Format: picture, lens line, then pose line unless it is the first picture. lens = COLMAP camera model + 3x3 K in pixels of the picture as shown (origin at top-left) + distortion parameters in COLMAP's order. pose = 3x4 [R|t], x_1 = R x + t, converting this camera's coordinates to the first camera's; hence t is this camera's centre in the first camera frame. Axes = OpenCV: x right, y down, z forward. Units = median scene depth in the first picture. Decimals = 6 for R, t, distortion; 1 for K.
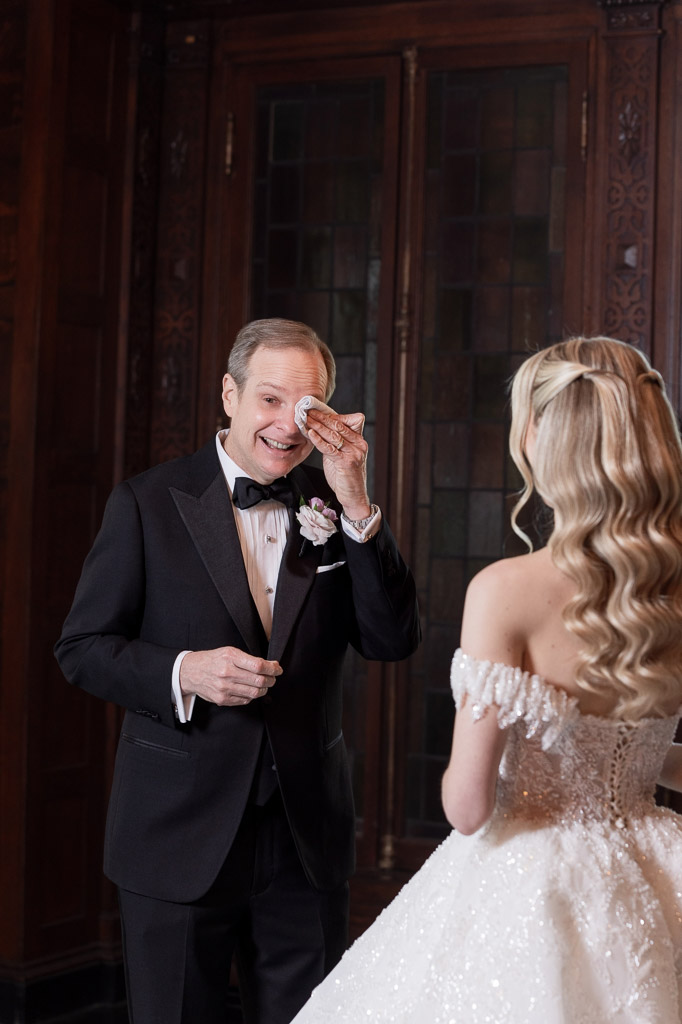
lens RADIAL K [[2097.2, 0, 331.9], [0, 2097.2, 520.5], [0, 0, 1]] dist [-0.214280, 0.000000]
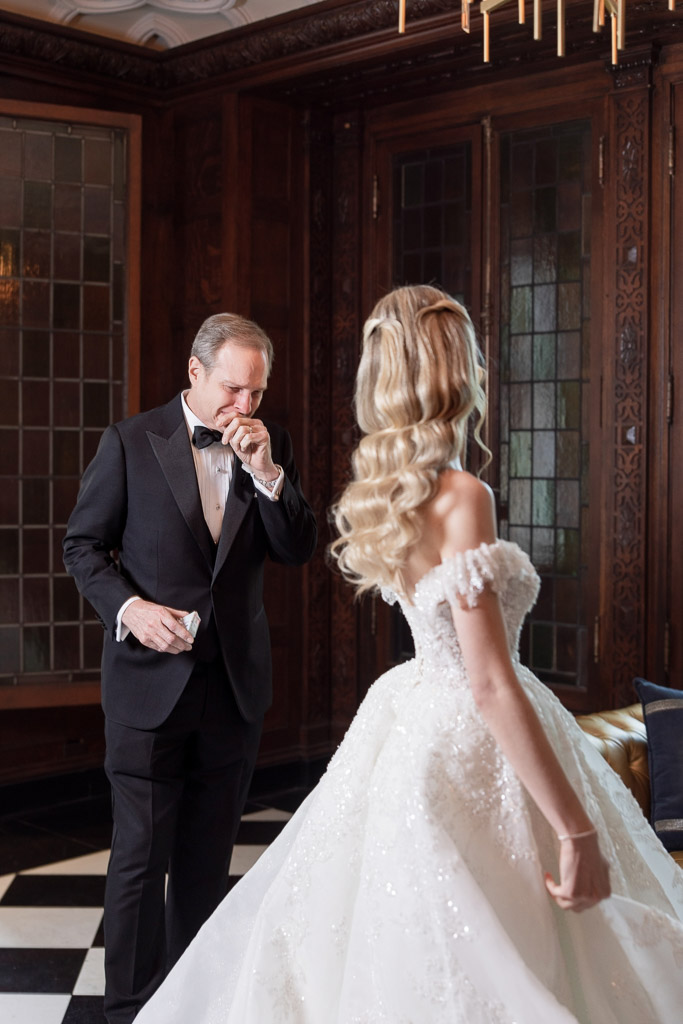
lens RADIAL K [[1323.1, 0, 351.0], [0, 1323.1, 510.4], [0, 0, 1]] dist [-0.082030, 0.000000]
pose [[0.967891, -0.017757, -0.250744, 0.172272], [0.026789, 0.999108, 0.032657, 0.006957], [0.249940, -0.038326, 0.967503, 0.109109]]
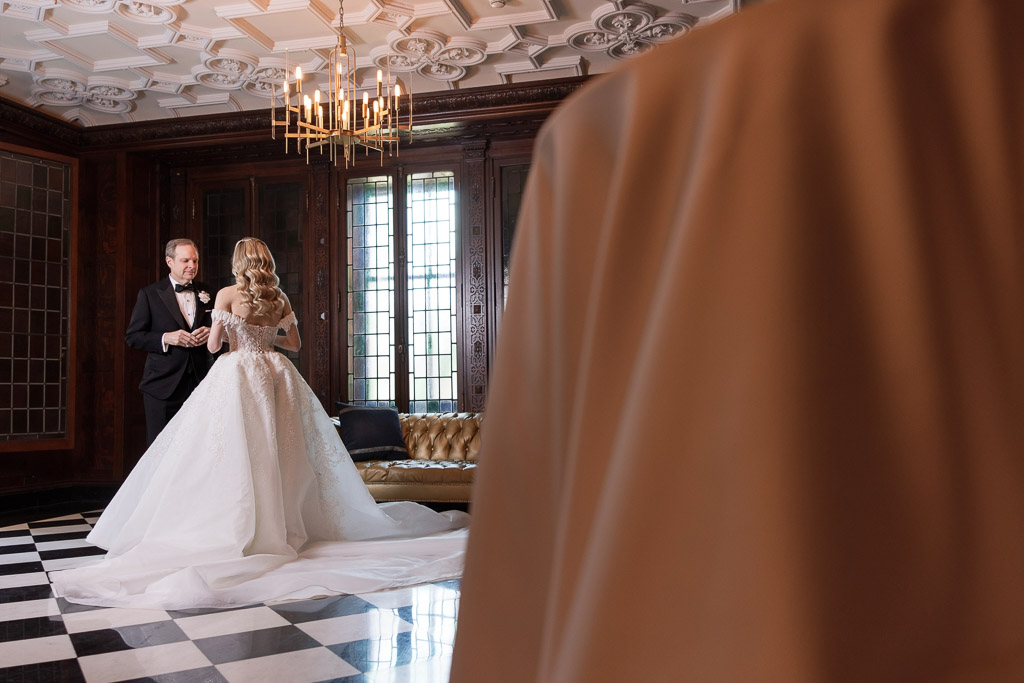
lens RADIAL K [[905.5, 0, 517.4], [0, 905.5, 350.7], [0, 0, 1]] dist [0.036639, 0.019647]
pose [[0.969903, -0.037553, 0.240579, 0.088646], [0.050862, 0.997486, -0.049351, 0.125864], [-0.238121, 0.060102, 0.969374, -0.427704]]
